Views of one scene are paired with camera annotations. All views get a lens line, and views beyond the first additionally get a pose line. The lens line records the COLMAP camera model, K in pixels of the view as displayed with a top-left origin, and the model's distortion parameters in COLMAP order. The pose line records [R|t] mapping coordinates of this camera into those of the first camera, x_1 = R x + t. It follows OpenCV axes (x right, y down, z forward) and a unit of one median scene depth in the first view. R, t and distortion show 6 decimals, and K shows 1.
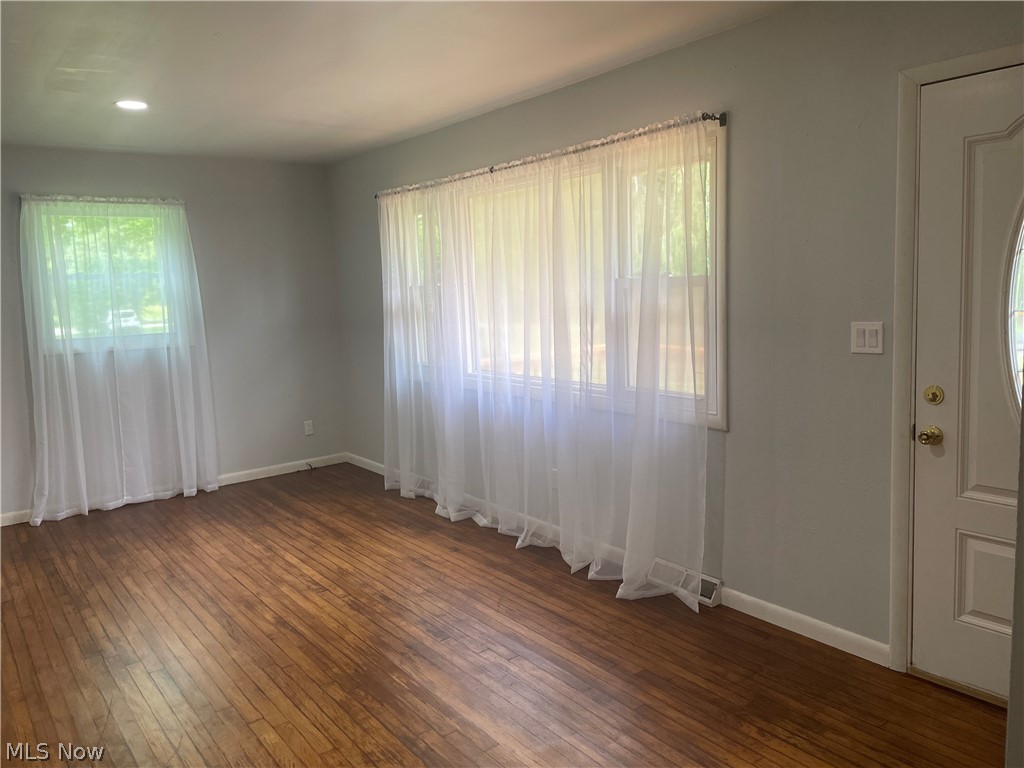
lens RADIAL K [[773.2, 0, 507.5], [0, 773.2, 381.0], [0, 0, 1]] dist [0.080022, -0.094166]
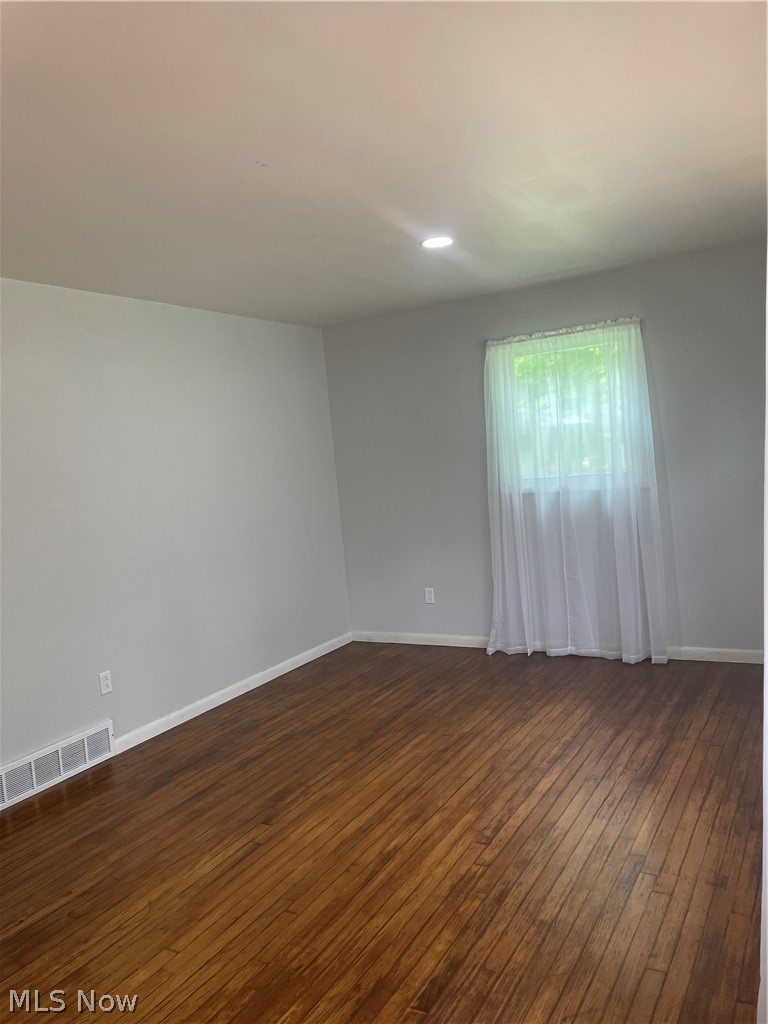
lens RADIAL K [[773.2, 0, 385.5], [0, 773.2, 510.7], [0, 0, 1]] dist [0.080022, -0.094166]
pose [[0.385314, 0.072106, -0.919964, 0.389699], [-0.039347, 0.997320, 0.061689, -0.090337], [0.921946, 0.012428, 0.387118, 0.609034]]
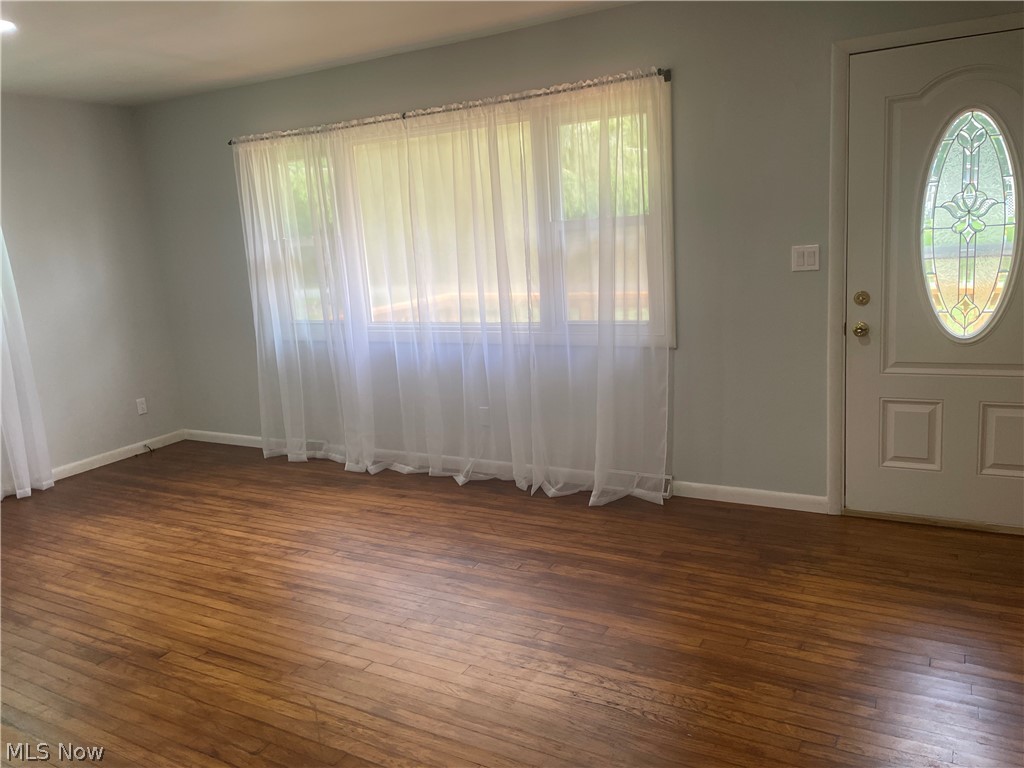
lens RADIAL K [[773.2, 0, 504.5], [0, 773.2, 385.1], [0, 0, 1]] dist [0.080022, -0.094166]
pose [[0.917852, -0.101569, 0.383708, -0.354008], [0.082269, 0.994394, 0.066430, 0.017855], [-0.388304, -0.029406, 0.921062, 0.017463]]
